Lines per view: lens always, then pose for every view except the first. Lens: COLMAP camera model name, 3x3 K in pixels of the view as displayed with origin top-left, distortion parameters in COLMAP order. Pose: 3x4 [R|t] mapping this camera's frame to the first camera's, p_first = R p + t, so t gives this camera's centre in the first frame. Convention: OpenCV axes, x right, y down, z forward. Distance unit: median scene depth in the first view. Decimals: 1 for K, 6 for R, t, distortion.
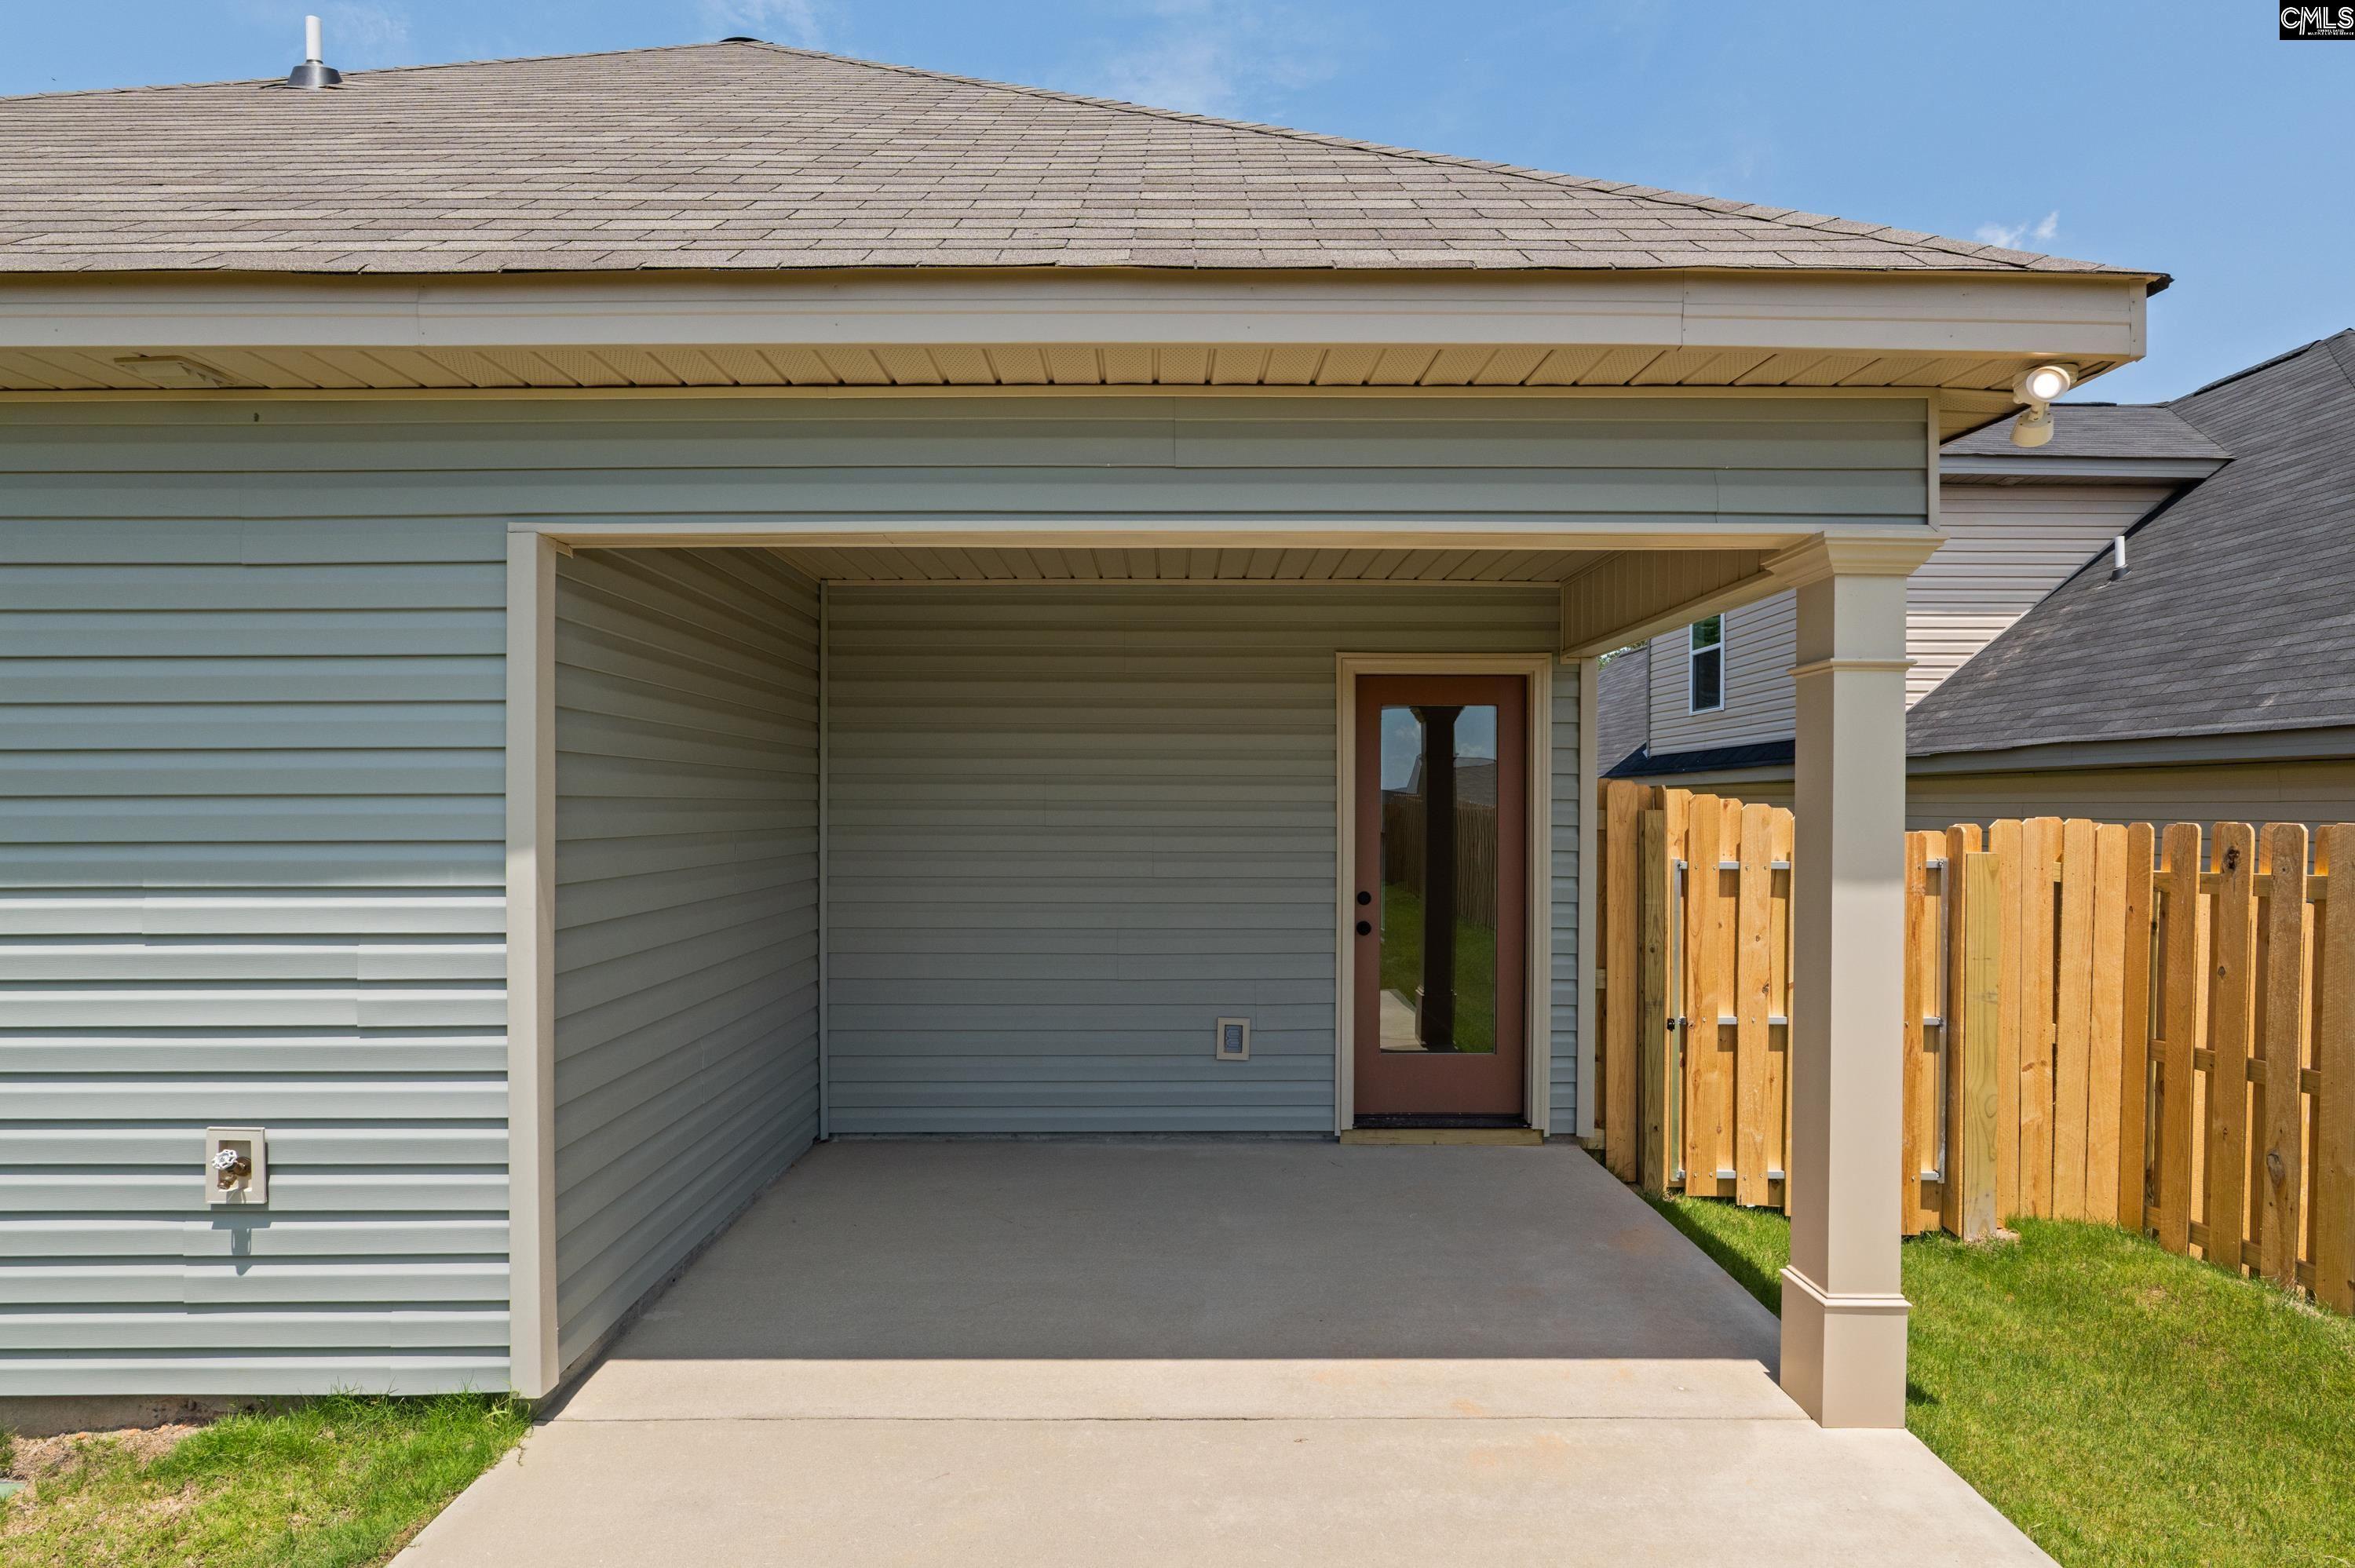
lens RADIAL K [[1174.3, 0, 1182.4], [0, 1174.3, 815.4], [0, 0, 1]] dist [-0.001870, 0.000026]
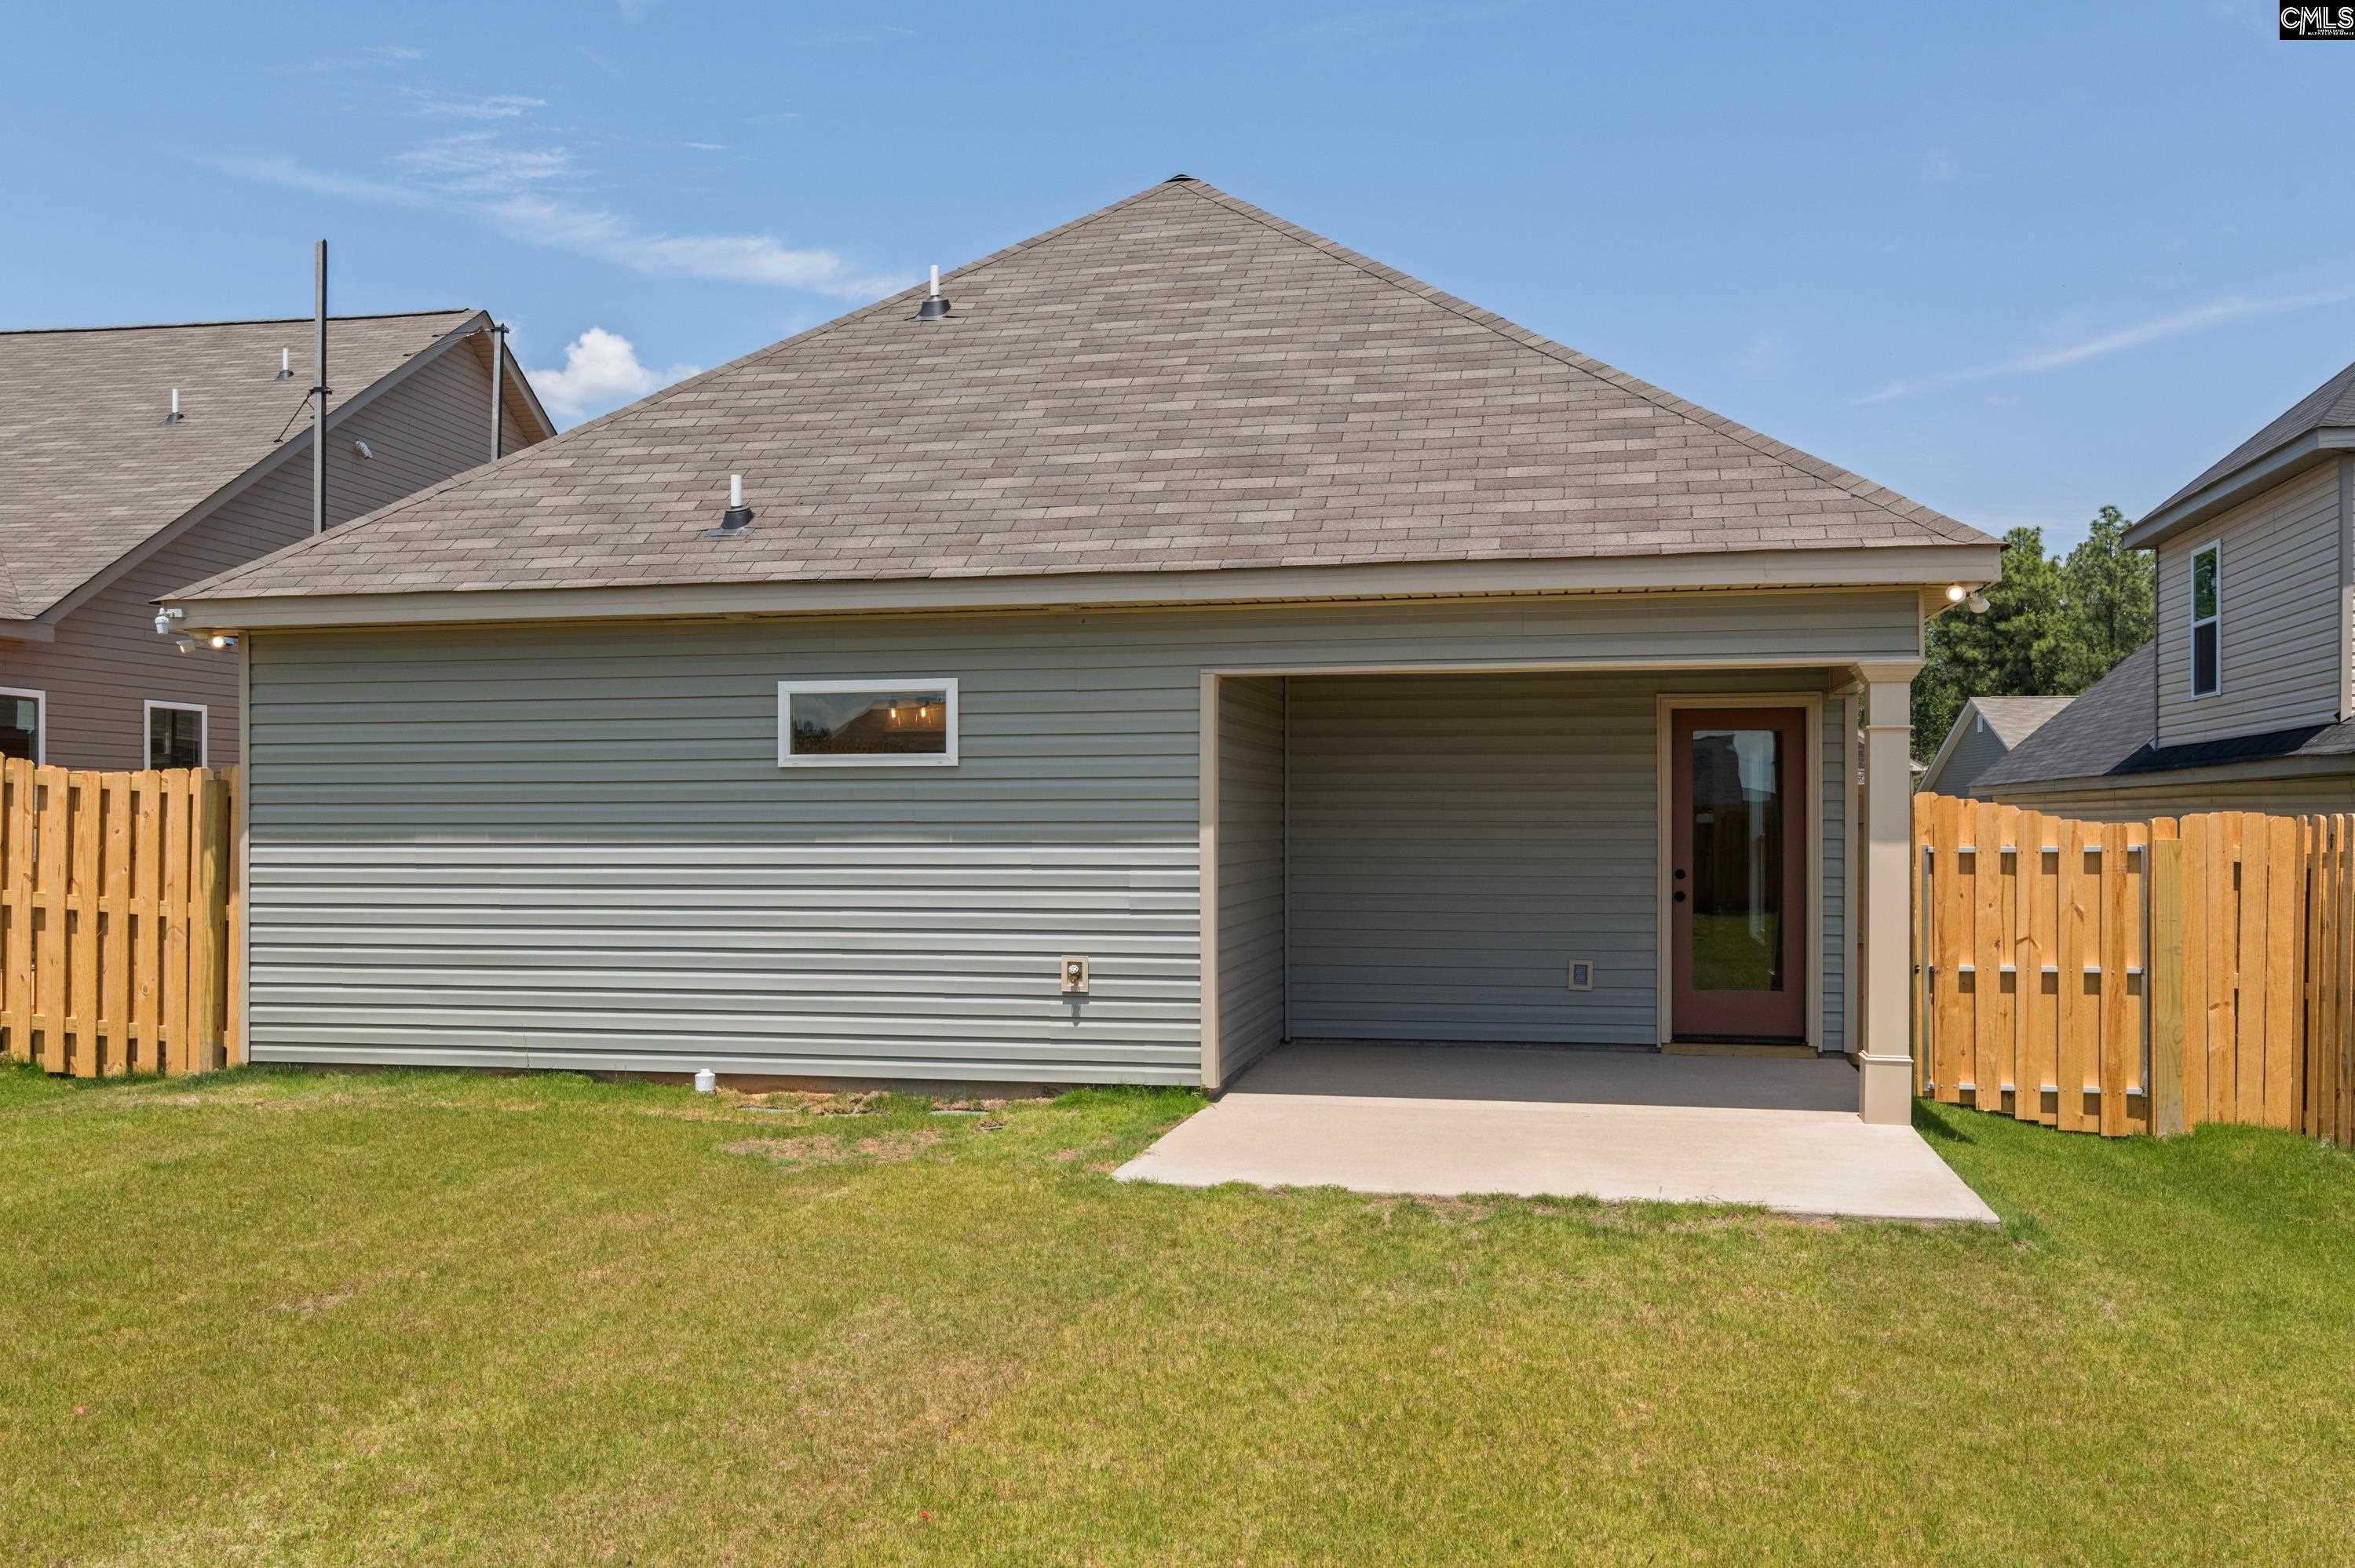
lens RADIAL K [[1863.8, 0, 1213.6], [0, 1863.8, 823.0], [0, 0, 1]] dist [0.003632, 0.001033]
pose [[0.978793, -0.002475, -0.204838, 0.070034], [0.001357, 0.999983, -0.005599, 0.023808], [0.204849, 0.005202, 0.978780, -1.219566]]
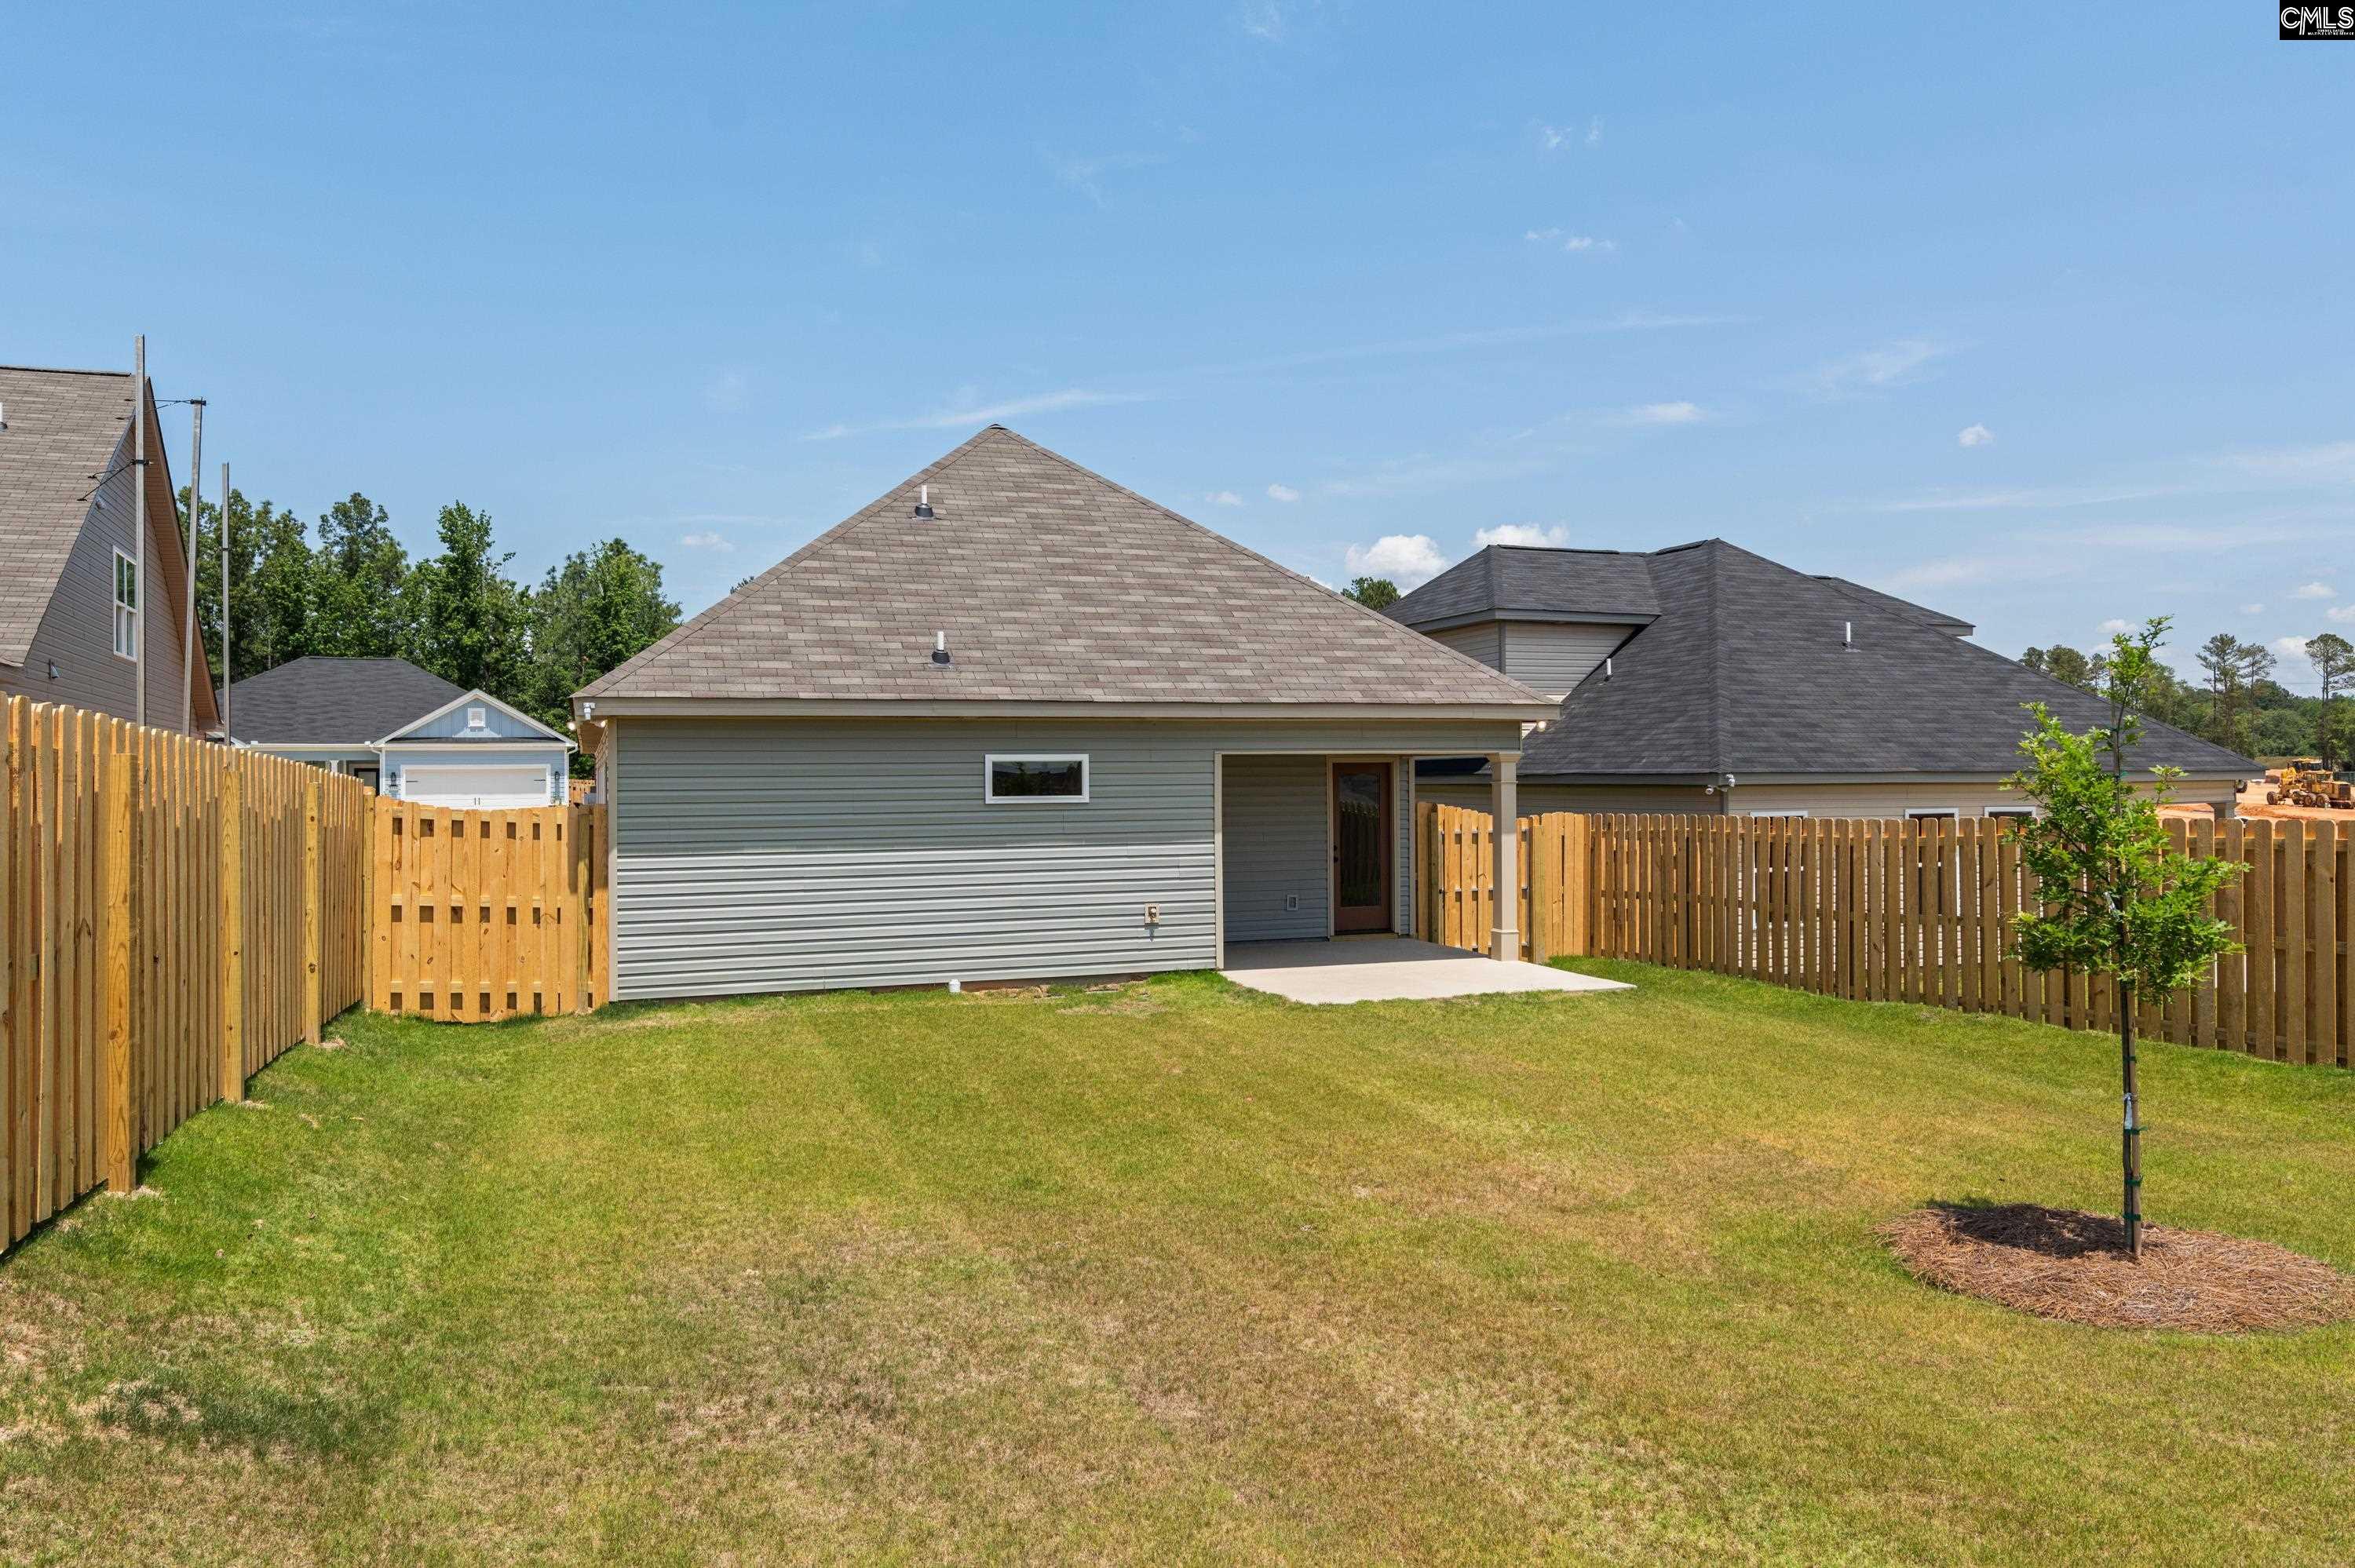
lens RADIAL K [[1542.8, 0, 1172.3], [0, 1542.8, 768.6], [0, 0, 1]] dist [-0.000341, 0.006408]
pose [[0.943116, -0.007368, 0.332381, -1.340723], [0.012046, 0.999855, -0.012015, -0.068895], [-0.332244, 0.015336, 0.943069, -2.142427]]
